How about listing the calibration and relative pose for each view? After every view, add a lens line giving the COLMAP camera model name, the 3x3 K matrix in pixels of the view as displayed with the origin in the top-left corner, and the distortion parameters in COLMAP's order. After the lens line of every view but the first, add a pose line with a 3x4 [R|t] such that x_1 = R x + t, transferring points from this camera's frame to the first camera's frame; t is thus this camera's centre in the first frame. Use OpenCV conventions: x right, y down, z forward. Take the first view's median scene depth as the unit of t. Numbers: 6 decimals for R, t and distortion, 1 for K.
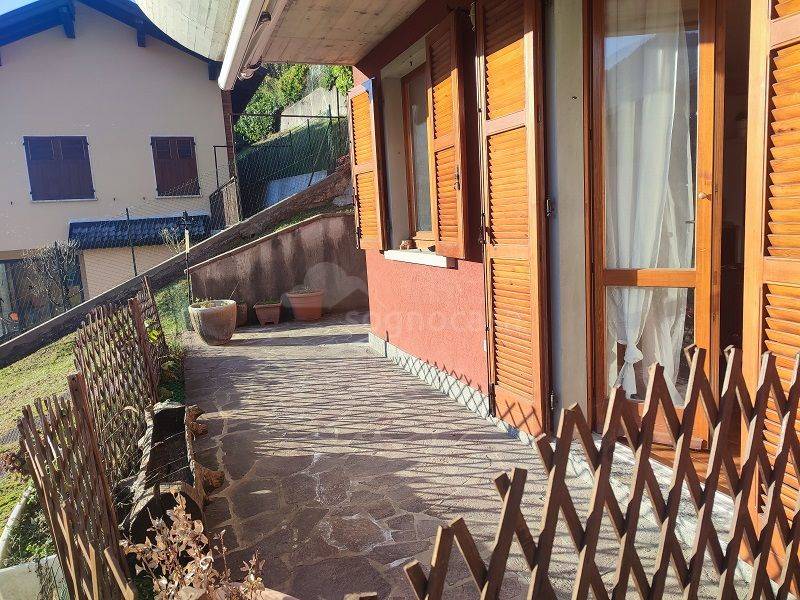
lens RADIAL K [[591.6, 0, 400.0], [0, 591.6, 300.0], [0, 0, 1]] dist [0.004047, 0.000728]
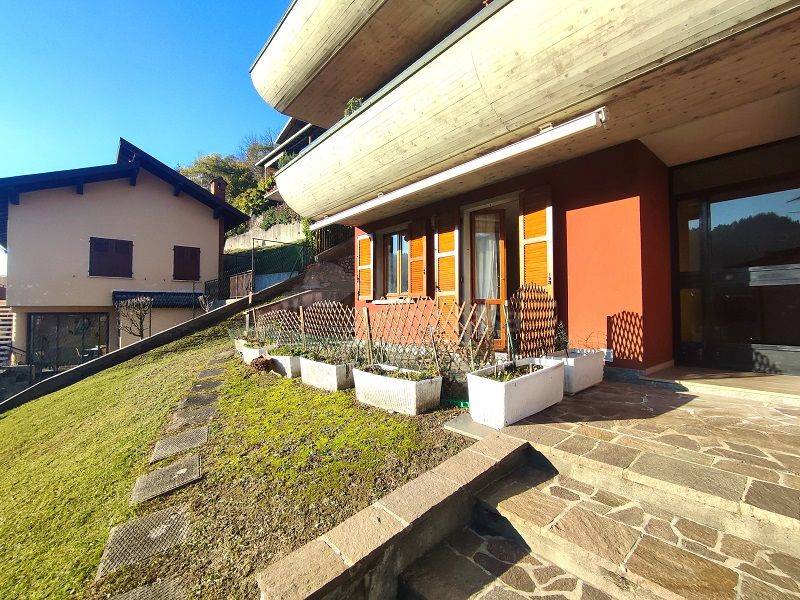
lens RADIAL K [[355.1, 0, 400.0], [0, 355.1, 300.0], [0, 0, 1]] dist [-0.056615, 0.025619]
pose [[0.941790, 0.062997, 0.330248, -0.422270], [-0.003766, 0.984203, -0.177003, 0.182384], [-0.336181, 0.165456, 0.927150, -0.423292]]
